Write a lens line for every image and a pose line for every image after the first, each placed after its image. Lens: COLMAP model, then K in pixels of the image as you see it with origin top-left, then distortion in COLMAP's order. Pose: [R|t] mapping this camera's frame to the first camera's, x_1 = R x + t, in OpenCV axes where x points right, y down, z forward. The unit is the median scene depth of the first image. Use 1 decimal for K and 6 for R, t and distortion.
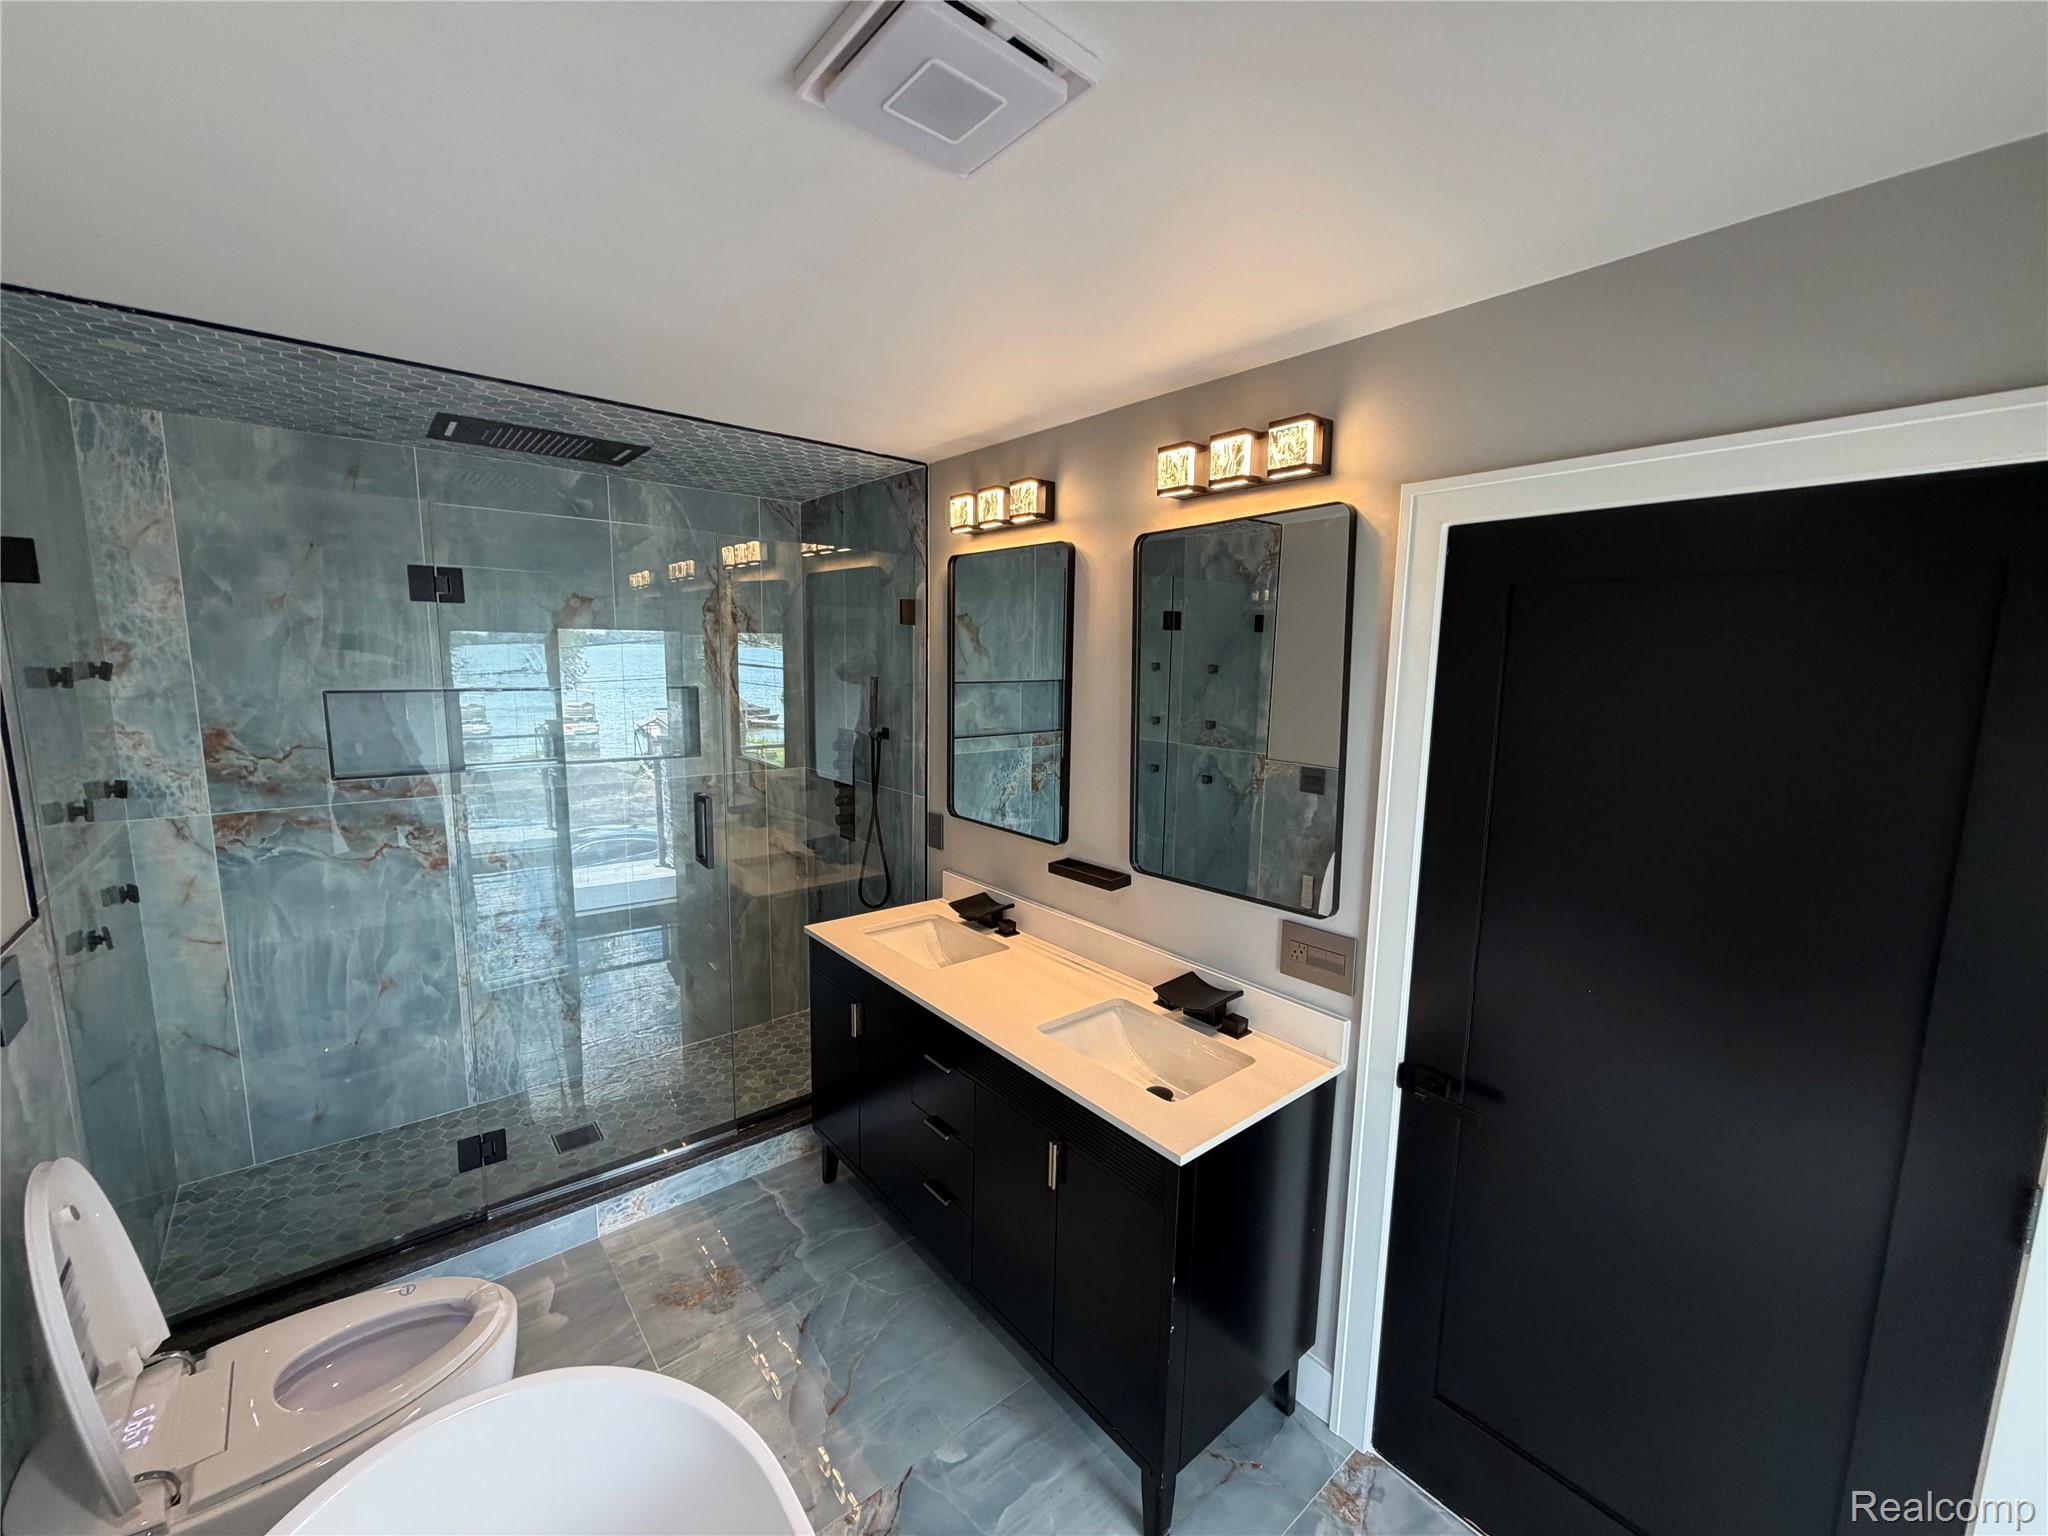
lens RADIAL K [[824.5, 0, 1015.9], [0, 824.5, 769.3], [0, 0, 1]] dist [0.014222, 0.000108]
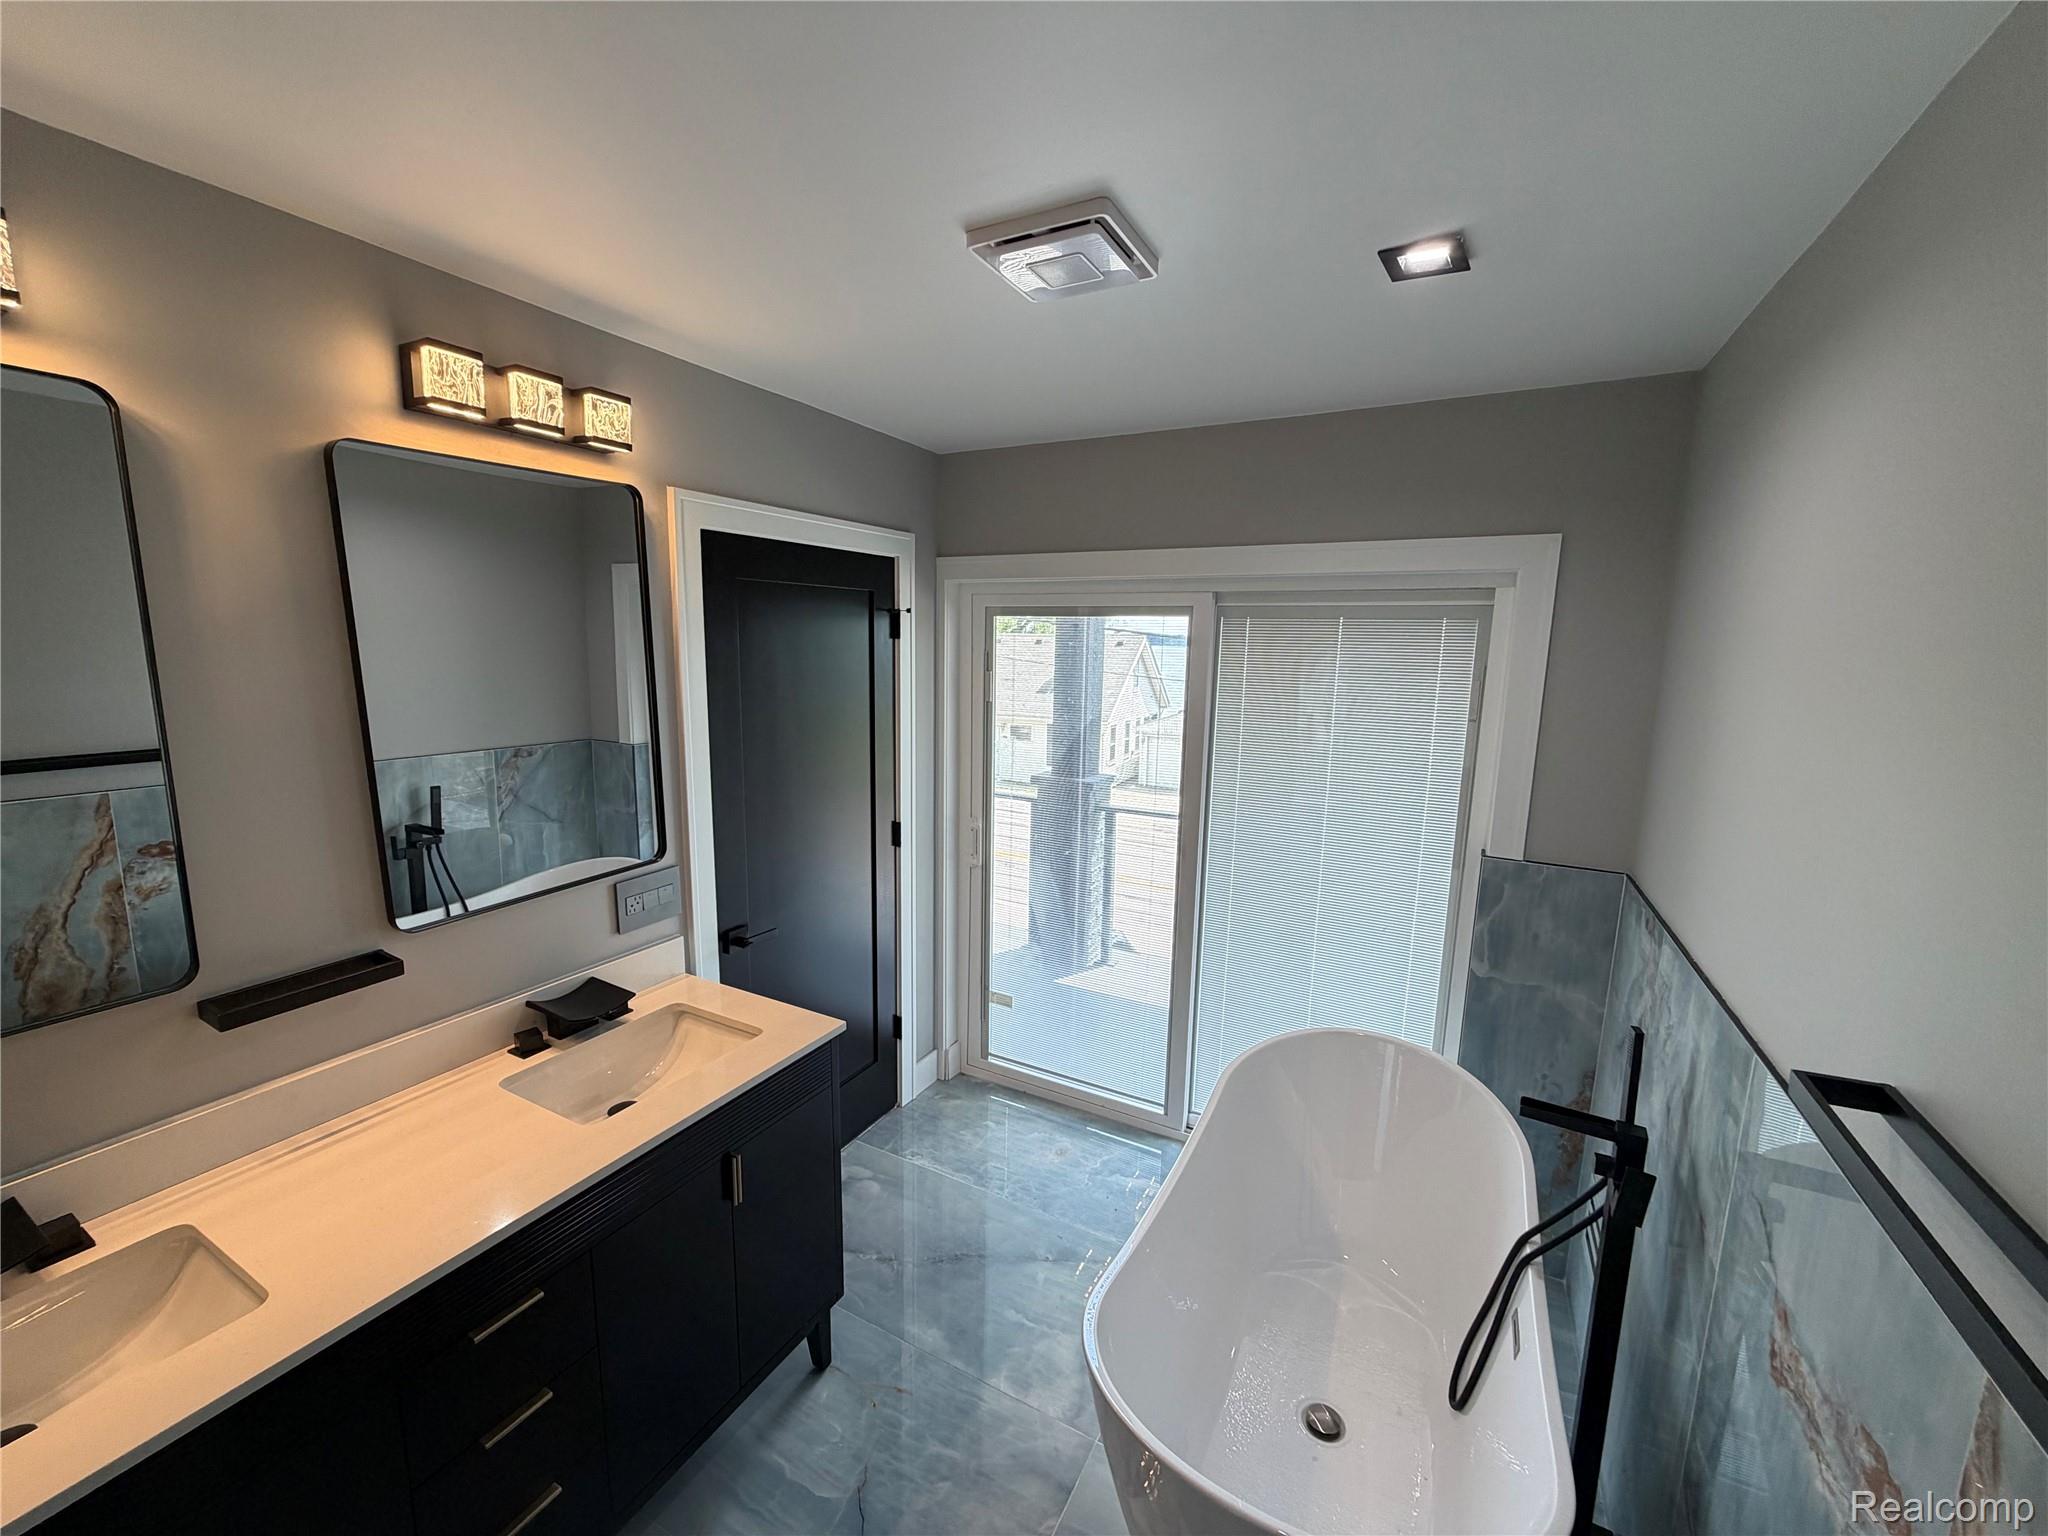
lens RADIAL K [[824.5, 0, 1015.9], [0, 824.5, 769.3], [0, 0, 1]] dist [0.014222, 0.000108]
pose [[-0.367992, -0.165882, 0.914913, -0.789697], [0.113642, 0.968558, 0.221317, -0.128363], [-0.922858, 0.185415, -0.337570, 0.877484]]
